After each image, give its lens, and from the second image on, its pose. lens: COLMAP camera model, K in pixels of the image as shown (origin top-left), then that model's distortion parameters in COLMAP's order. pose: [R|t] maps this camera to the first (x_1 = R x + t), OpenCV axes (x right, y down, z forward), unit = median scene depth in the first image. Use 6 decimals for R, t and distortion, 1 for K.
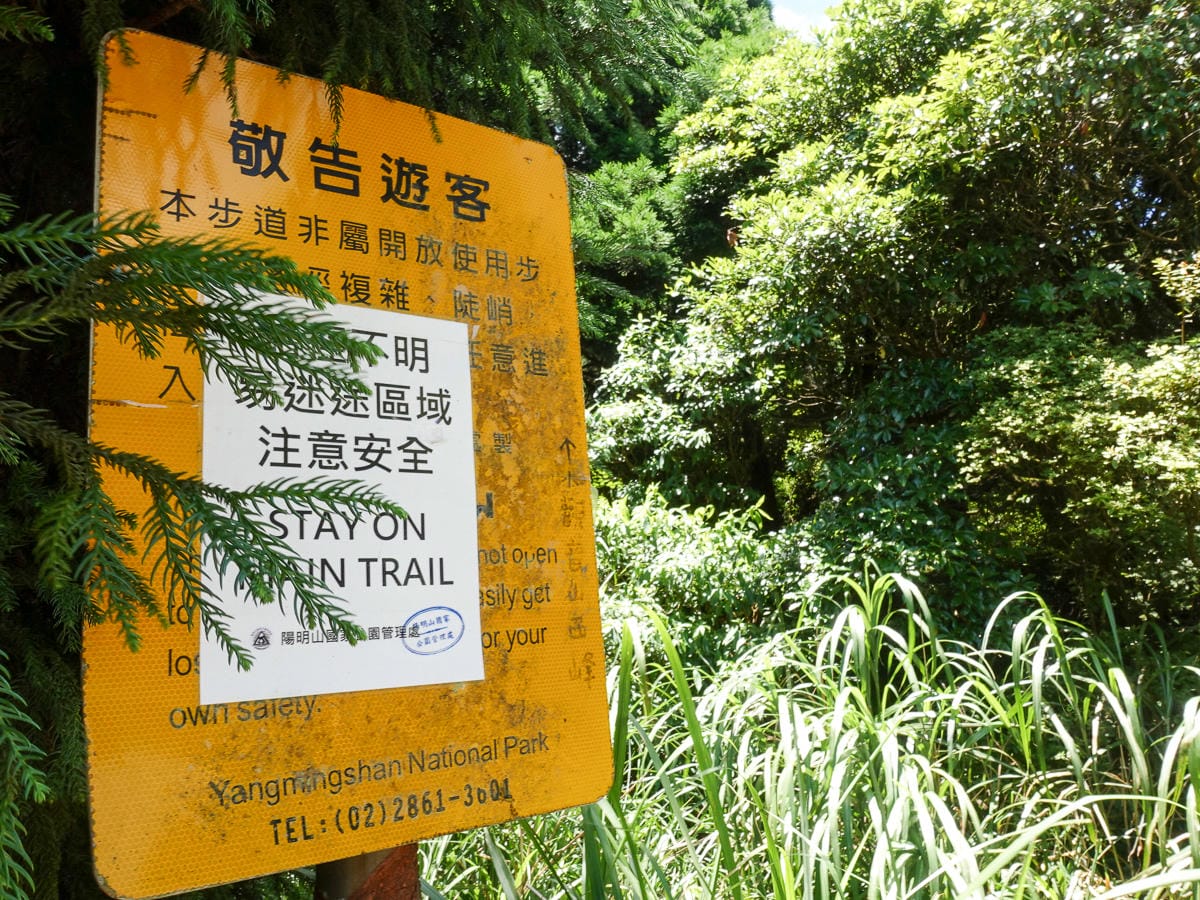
lens RADIAL K [[1009.9, 0, 598.5], [0, 1009.9, 448.1], [0, 0, 1]] dist [0.011666, 0.002391]
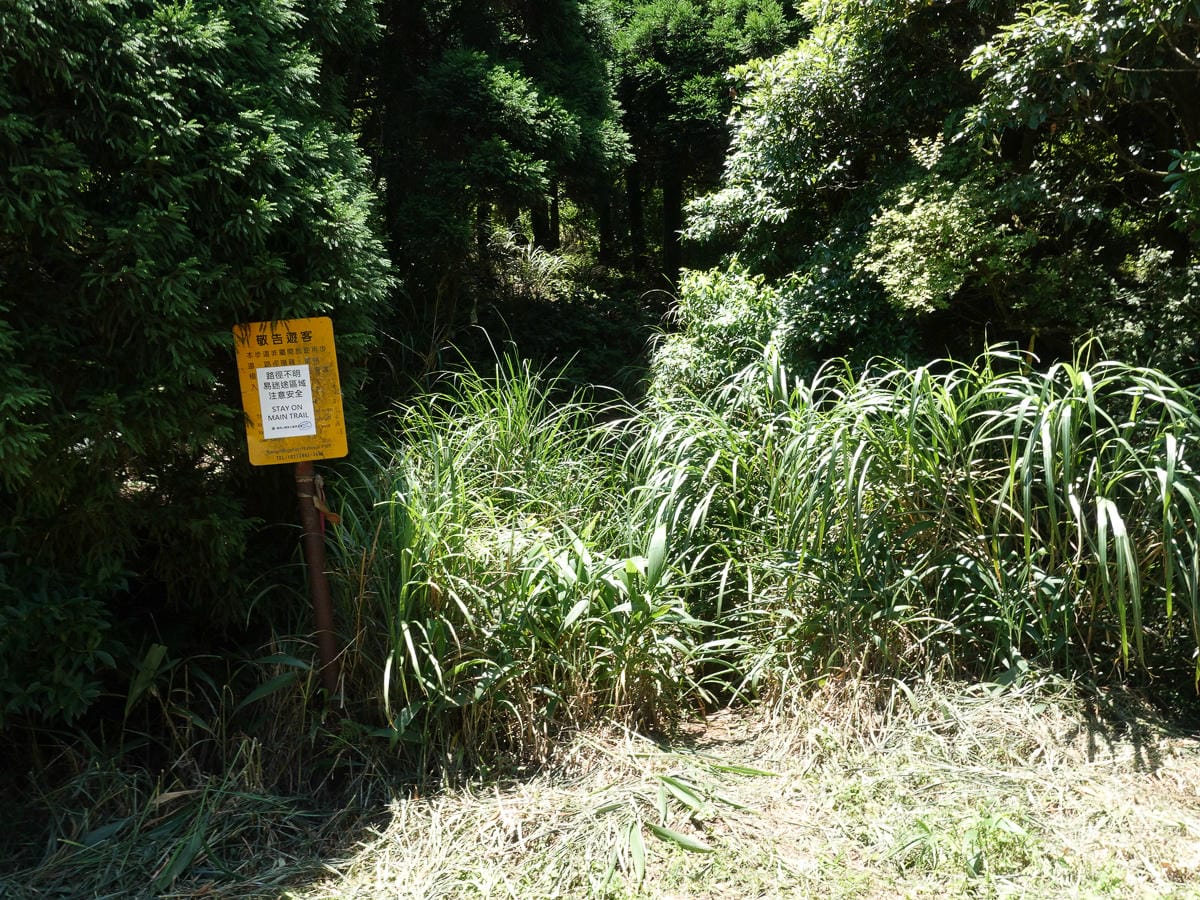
lens RADIAL K [[1009.9, 0, 601.4], [0, 1009.9, 450.4], [0, 0, 1]] dist [0.011666, 0.002391]
pose [[0.923082, -0.000852, -0.384603, 3.194096], [0.119479, 0.951156, 0.284653, -0.989288], [0.365575, -0.308710, 0.878096, -3.045435]]
